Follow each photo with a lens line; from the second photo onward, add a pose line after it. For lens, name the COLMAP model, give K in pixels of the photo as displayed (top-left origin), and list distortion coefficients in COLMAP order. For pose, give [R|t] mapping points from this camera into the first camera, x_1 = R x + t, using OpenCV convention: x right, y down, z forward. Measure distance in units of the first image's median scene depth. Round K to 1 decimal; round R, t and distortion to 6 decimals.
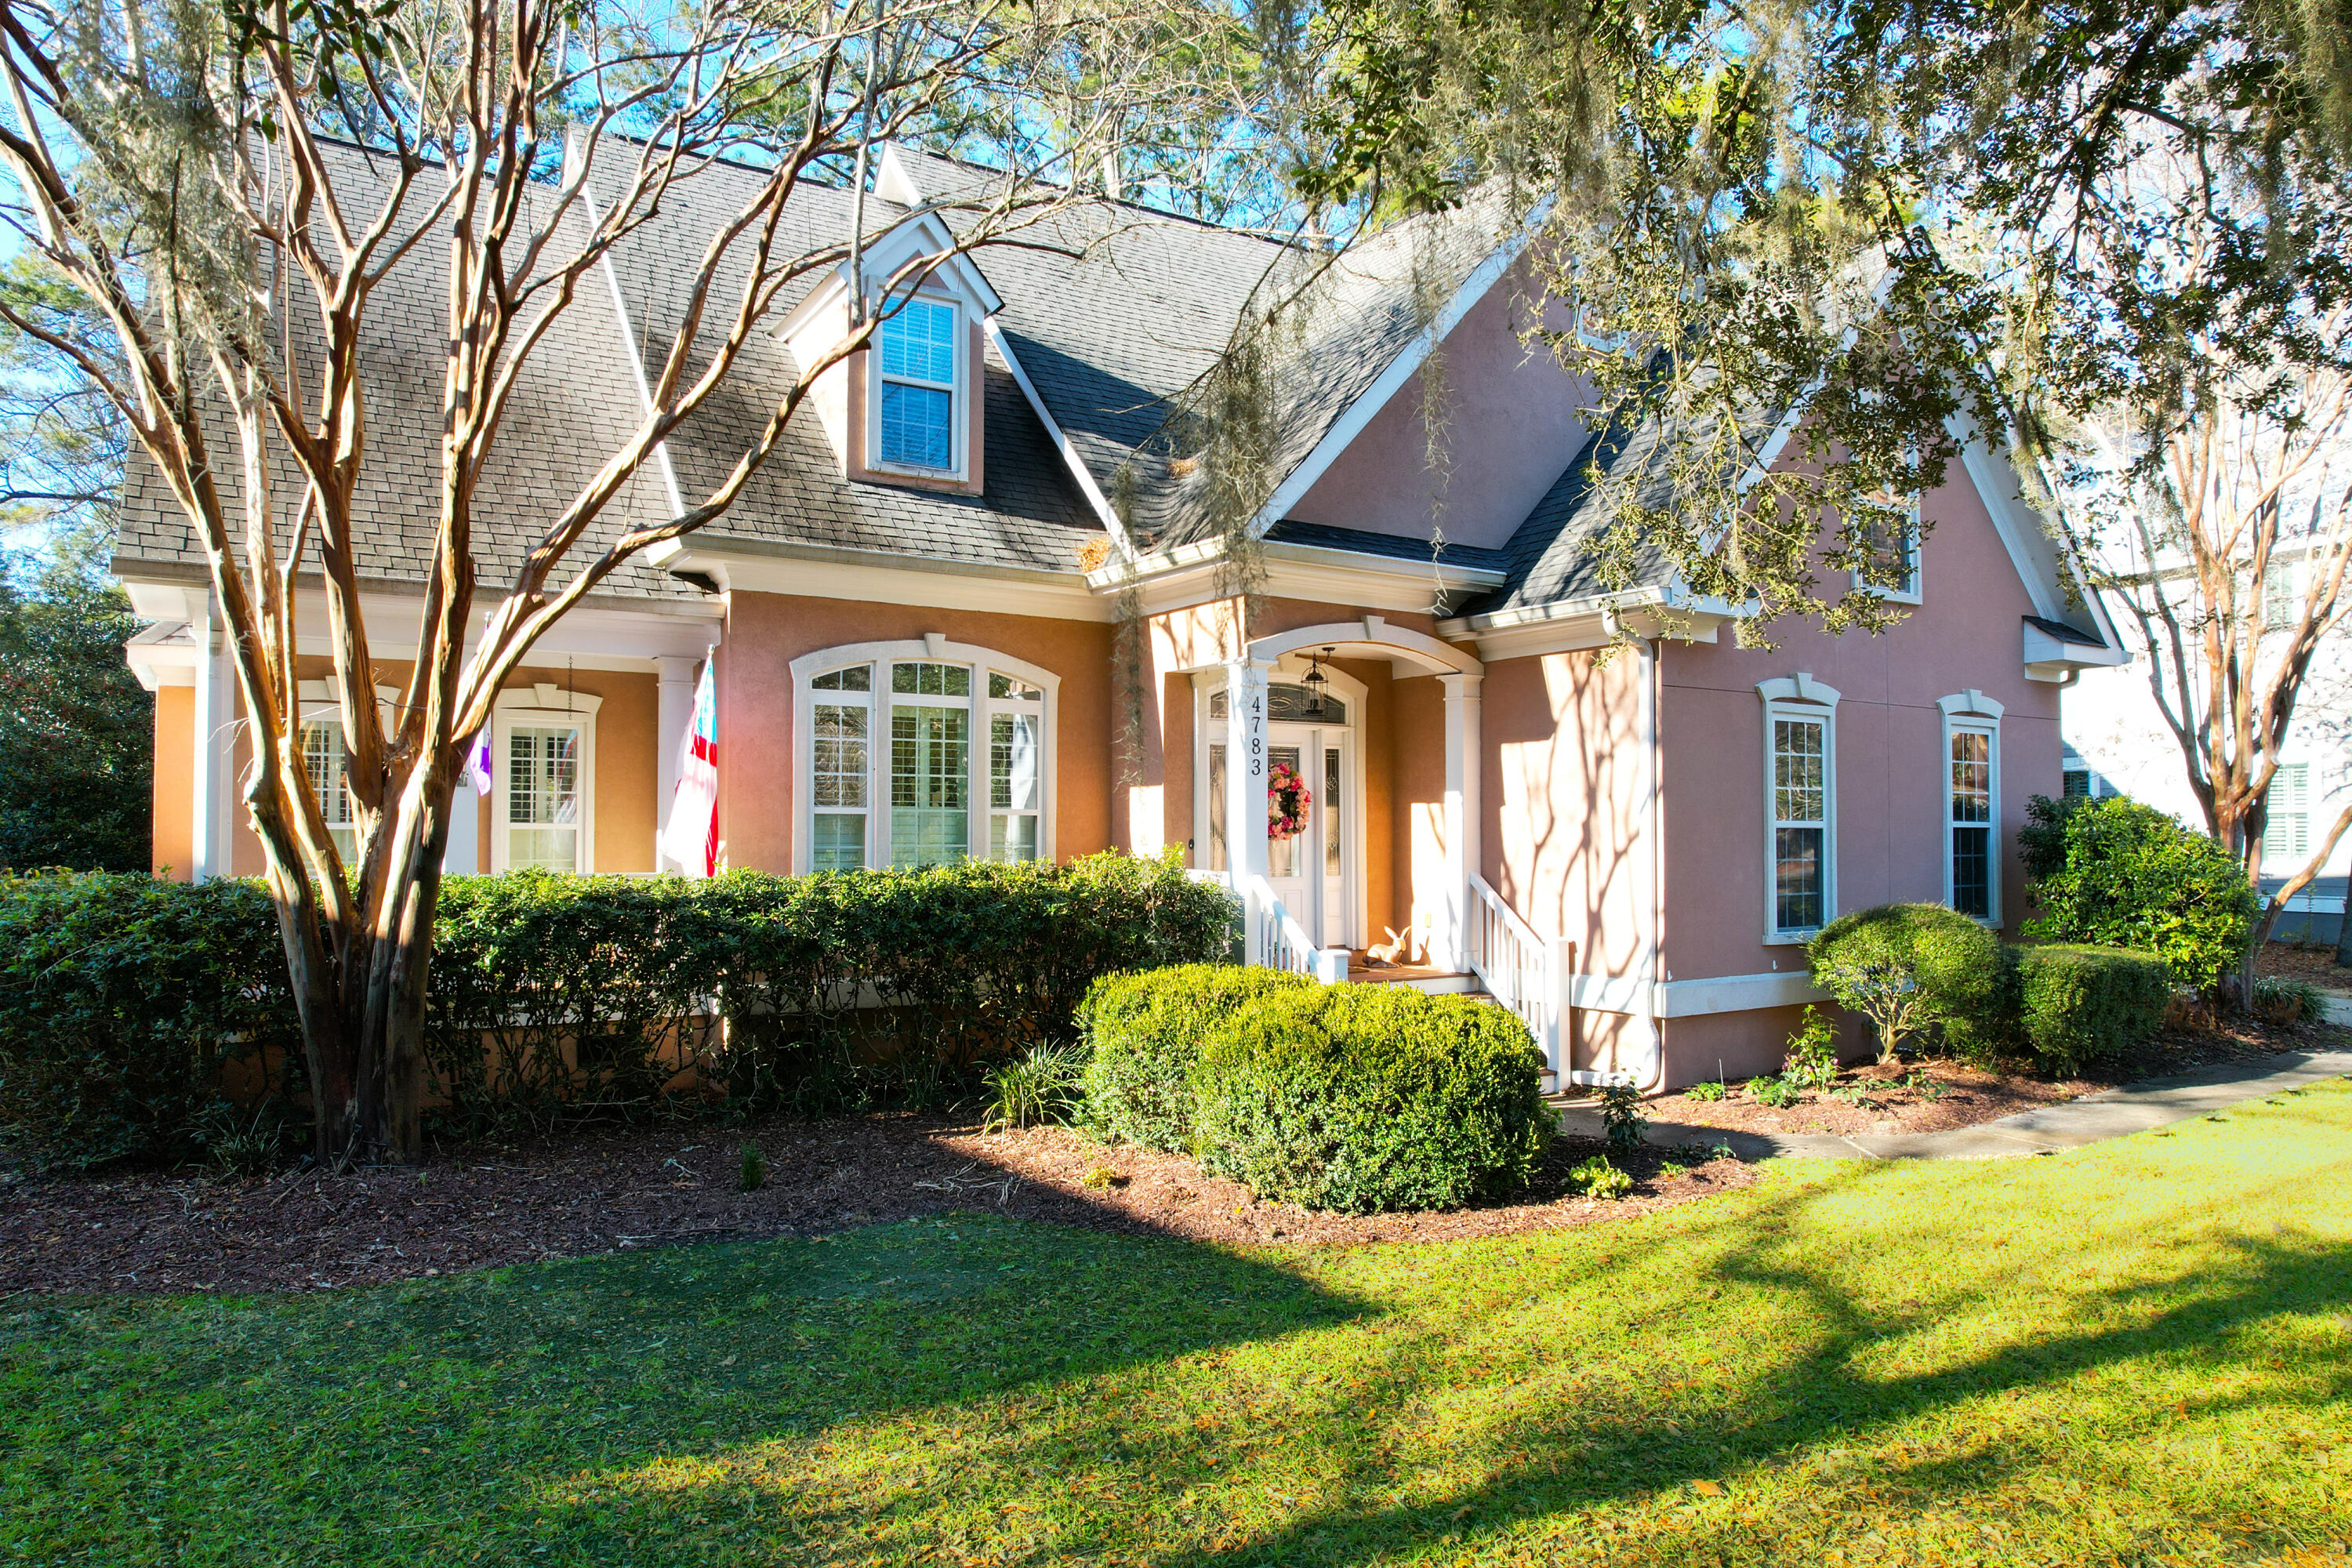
lens RADIAL K [[1528.8, 0, 1178.2], [0, 1528.8, 784.5], [0, 0, 1]] dist [-0.078211, 0.083385]
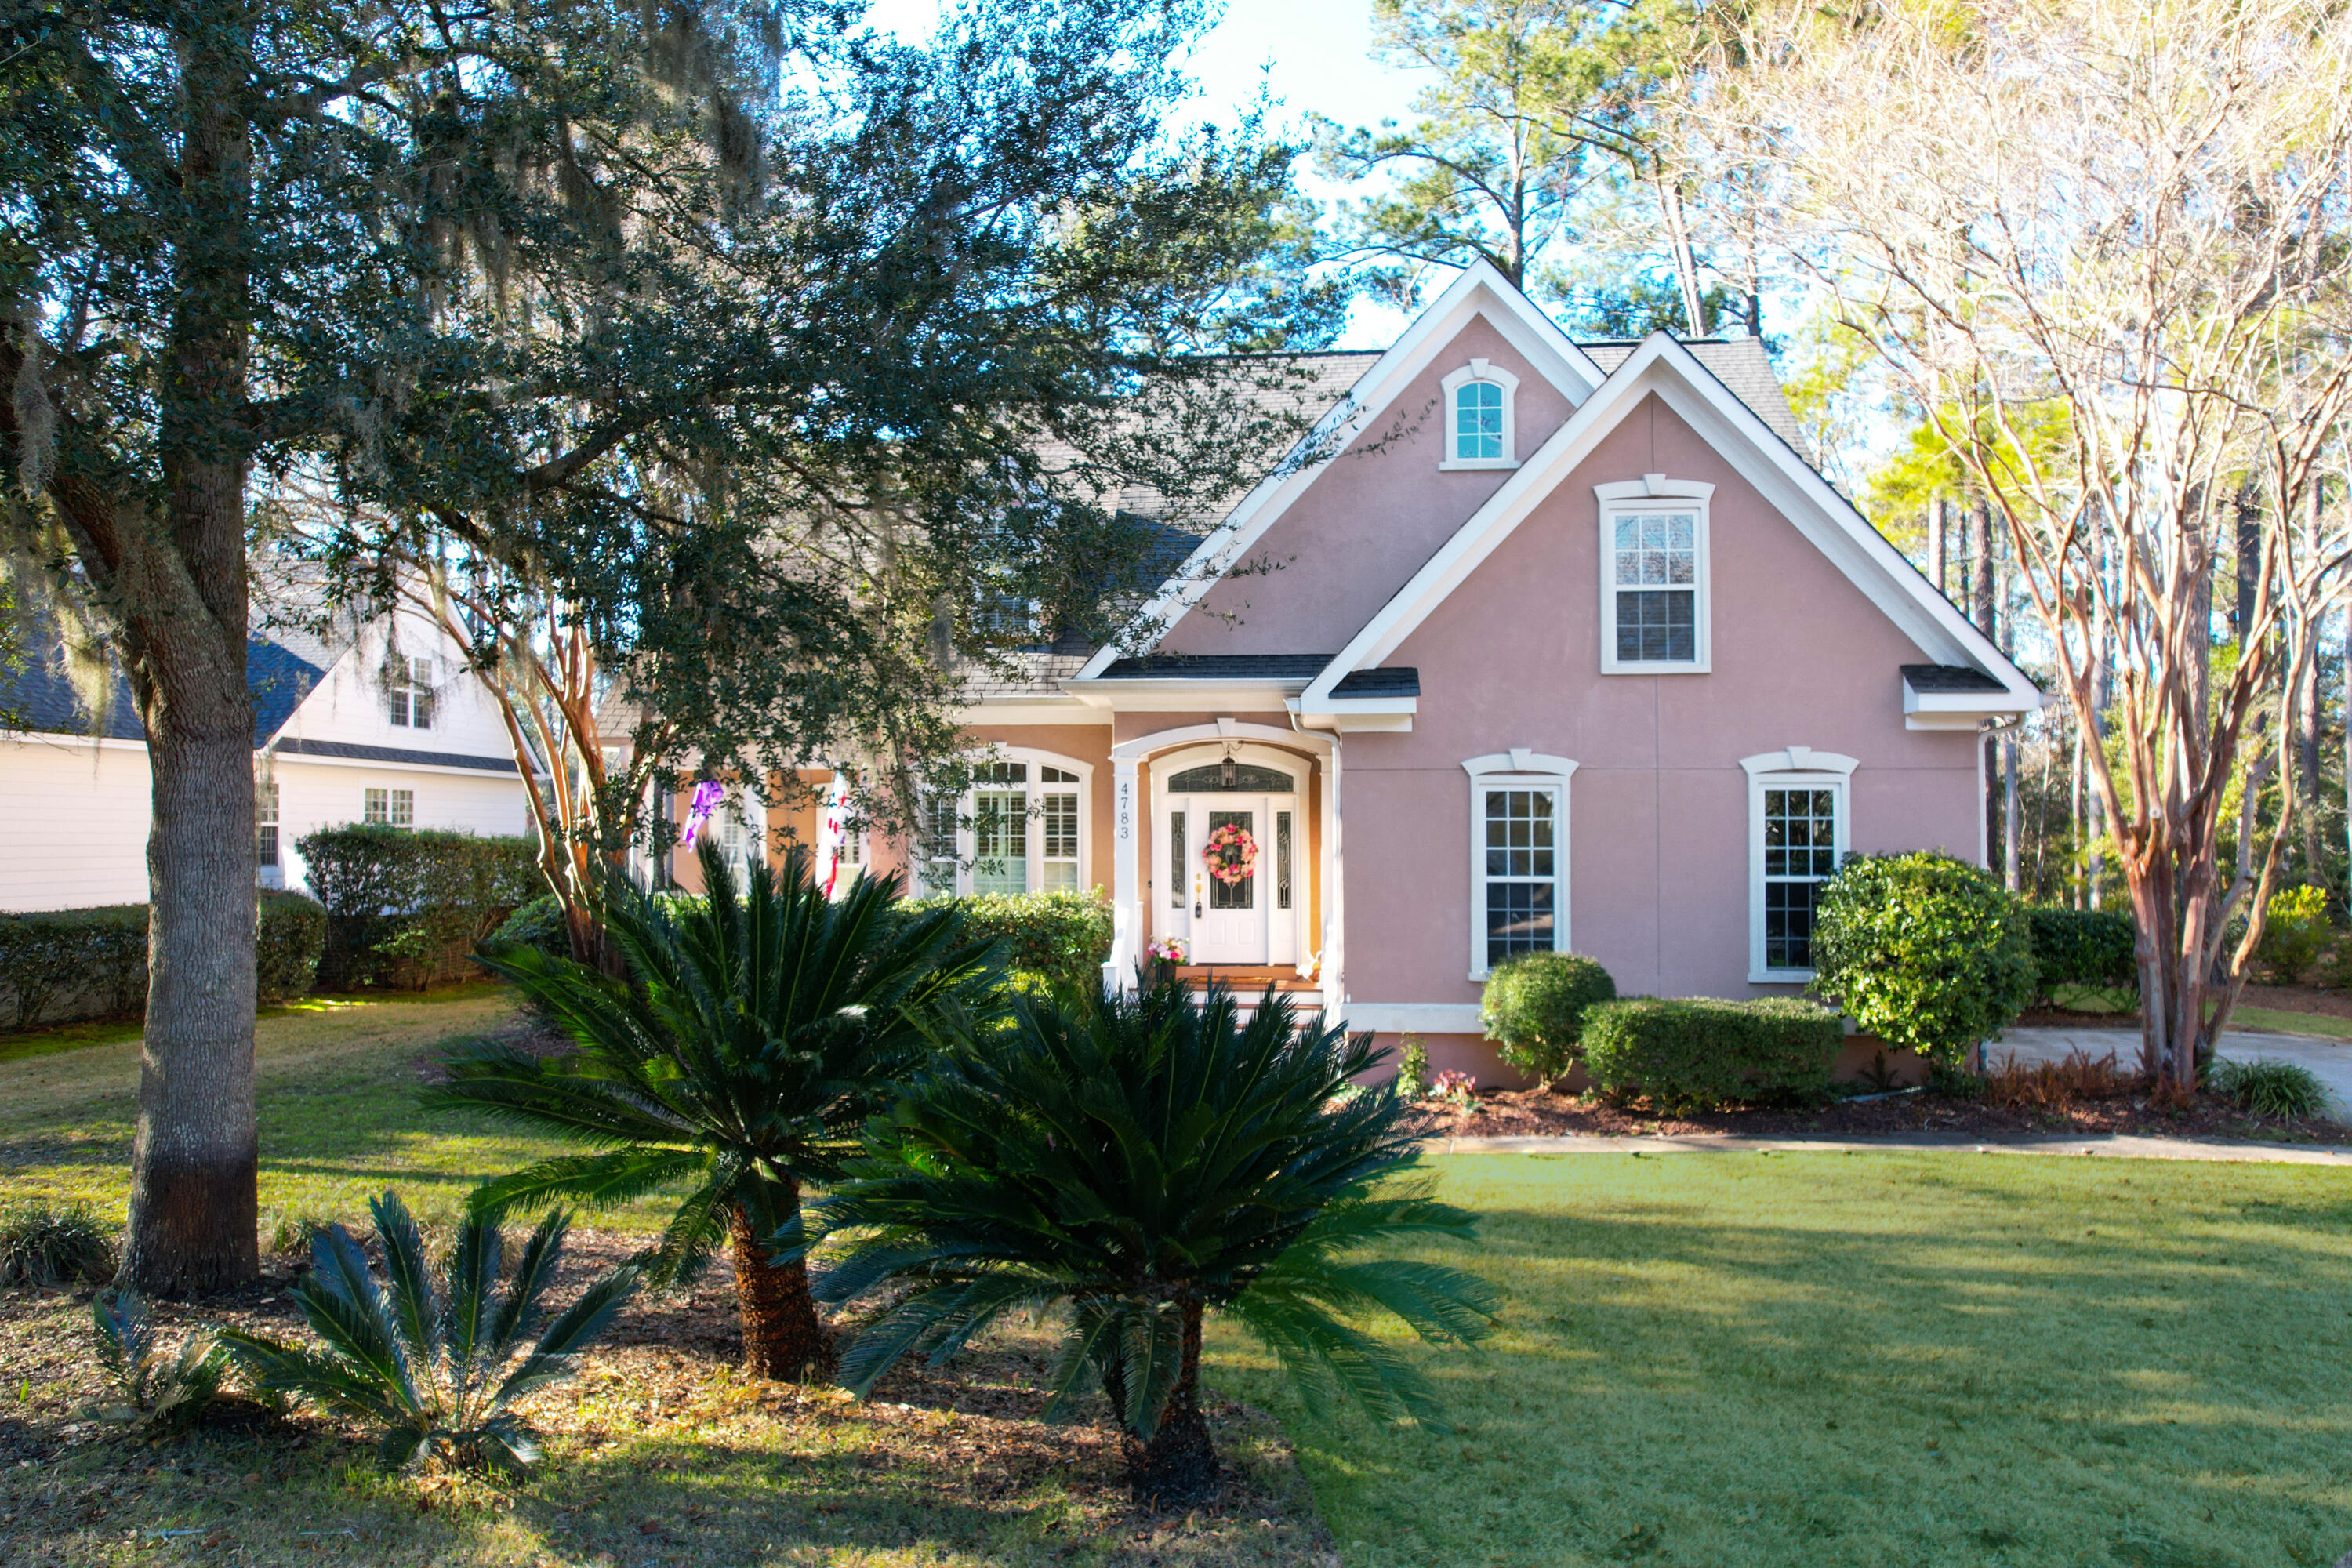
lens RADIAL K [[1528.8, 0, 1178.2], [0, 1528.8, 784.5], [0, 0, 1]] dist [-0.078211, 0.083385]
pose [[0.785103, -0.021271, -0.618999, 0.914811], [0.021649, 0.999742, -0.006895, -0.043373], [0.618986, -0.007987, 0.785361, -0.079050]]
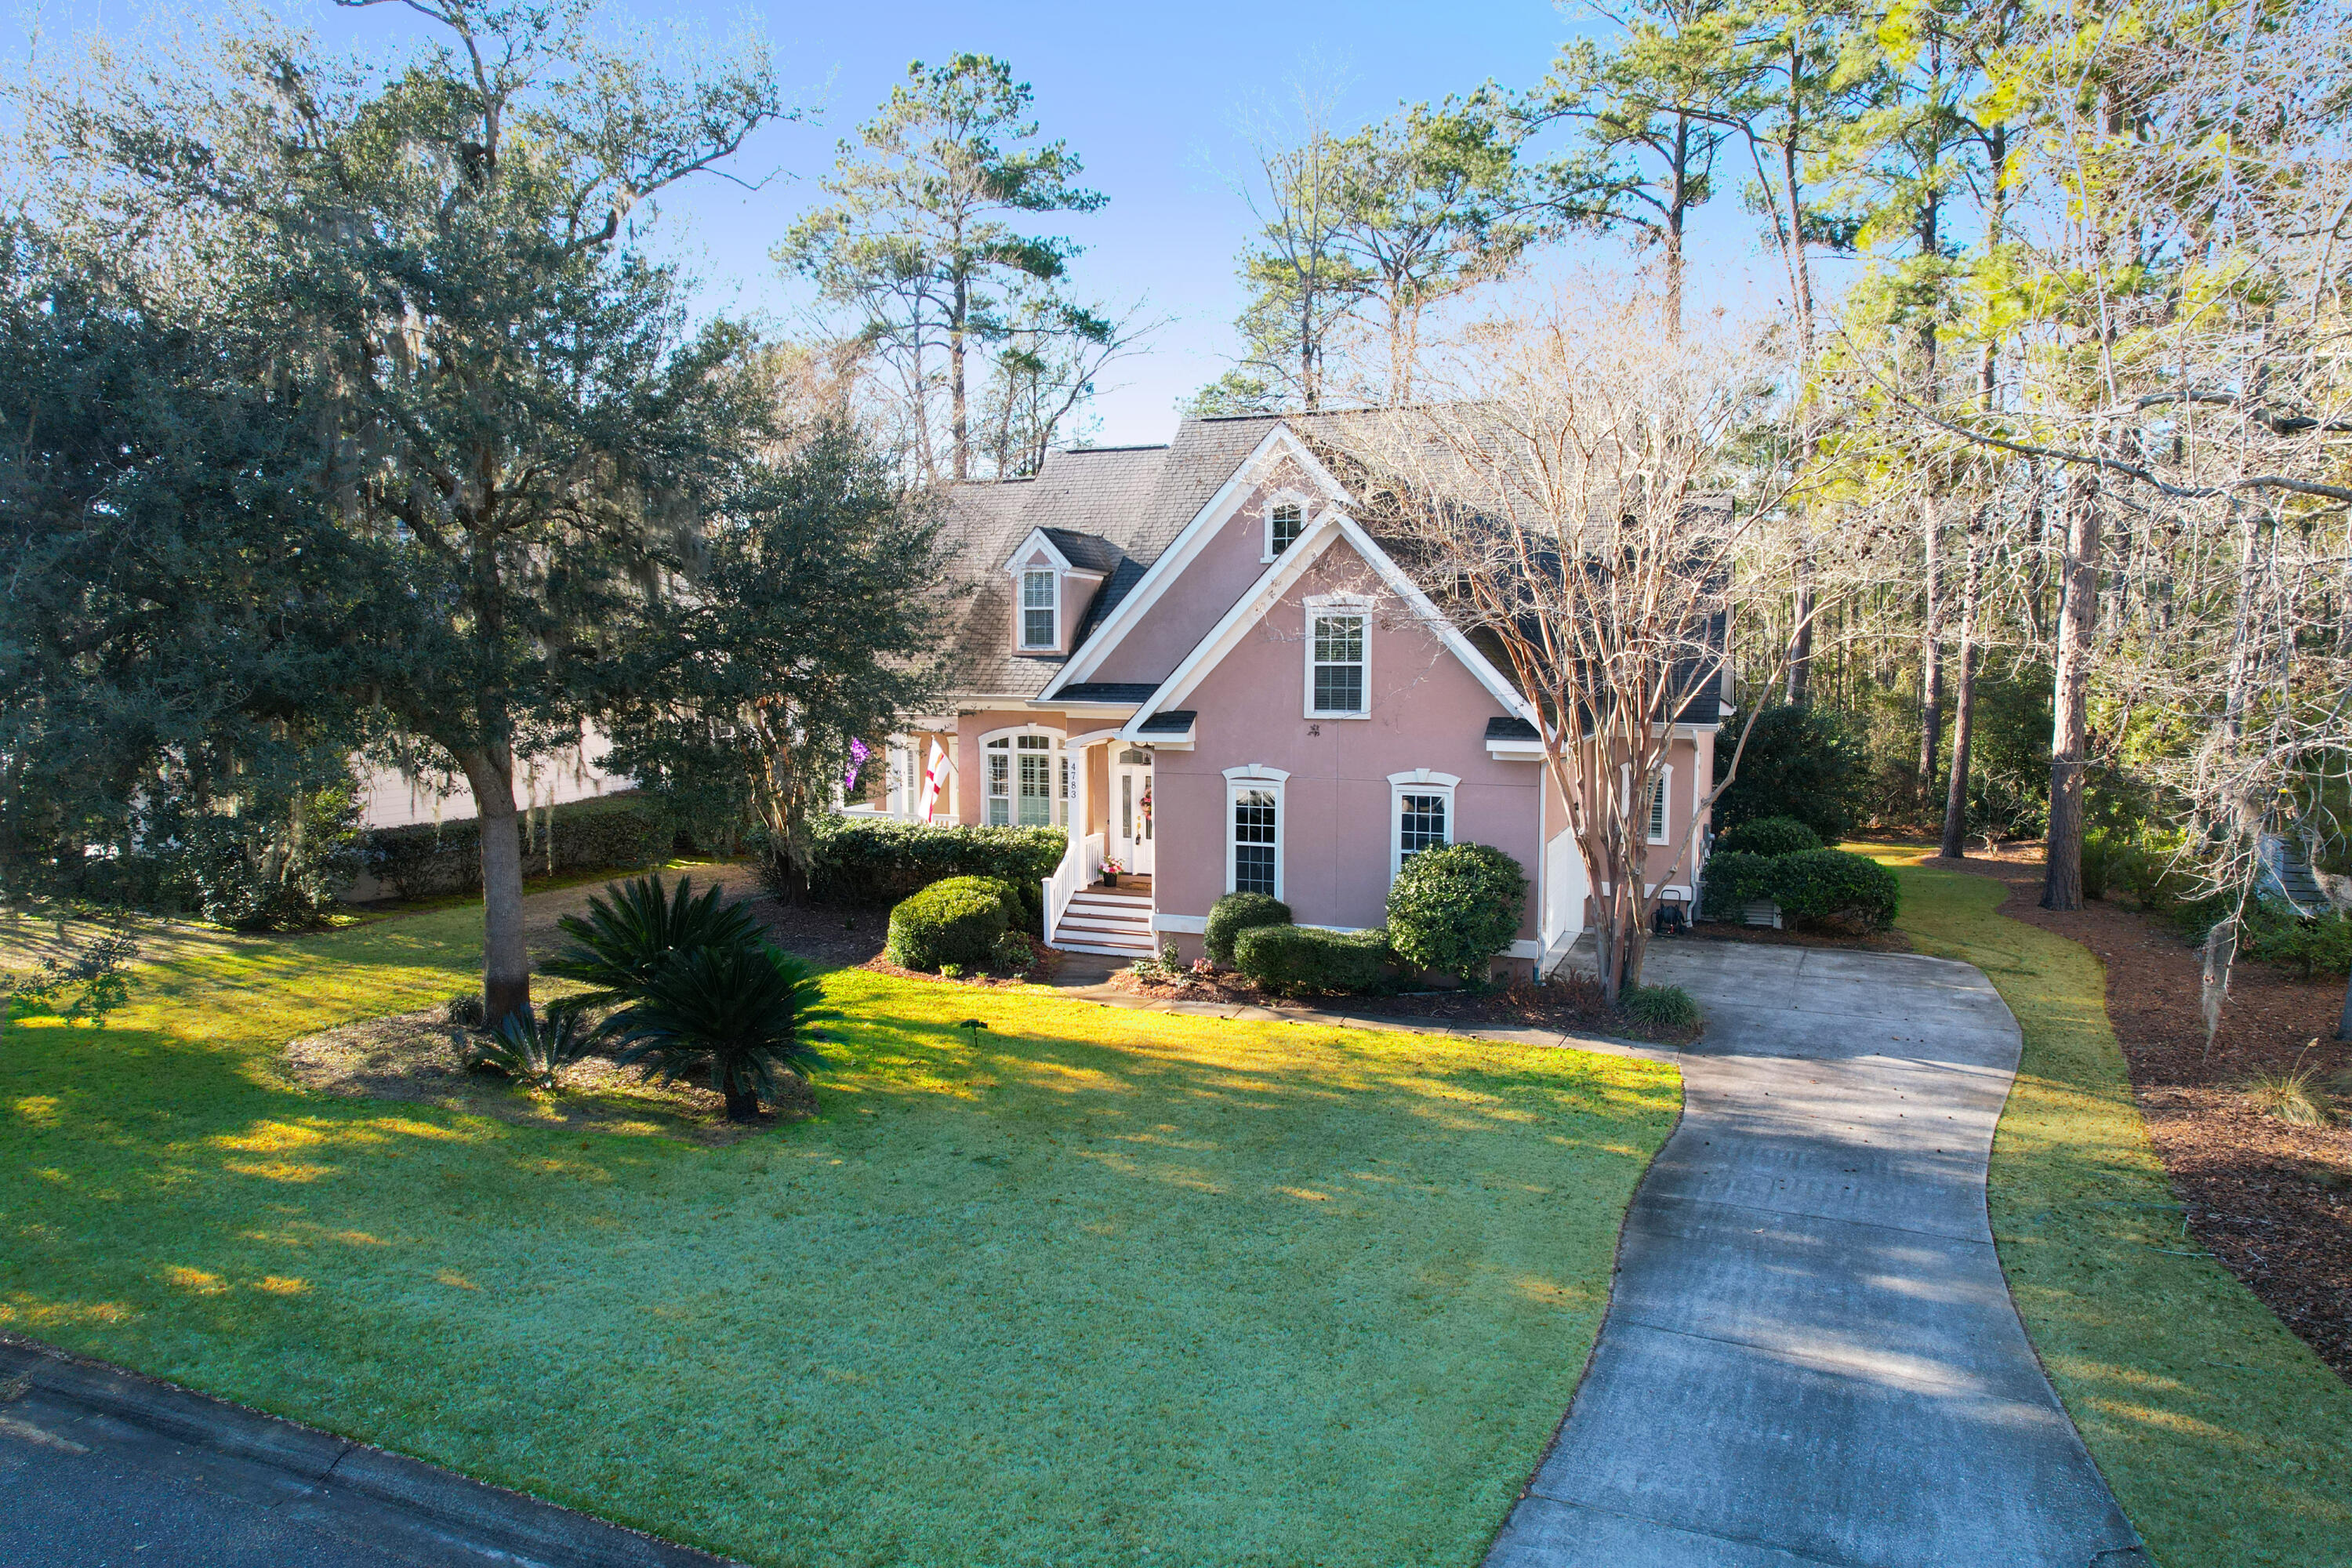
lens RADIAL K [[1528.8, 0, 1178.2], [0, 1528.8, 784.5], [0, 0, 1]] dist [-0.078211, 0.083385]
pose [[0.575418, 0.072775, -0.814615, 1.864751], [0.028361, 0.993659, 0.108804, -0.252272], [0.817368, -0.085711, 0.569705, -0.148908]]
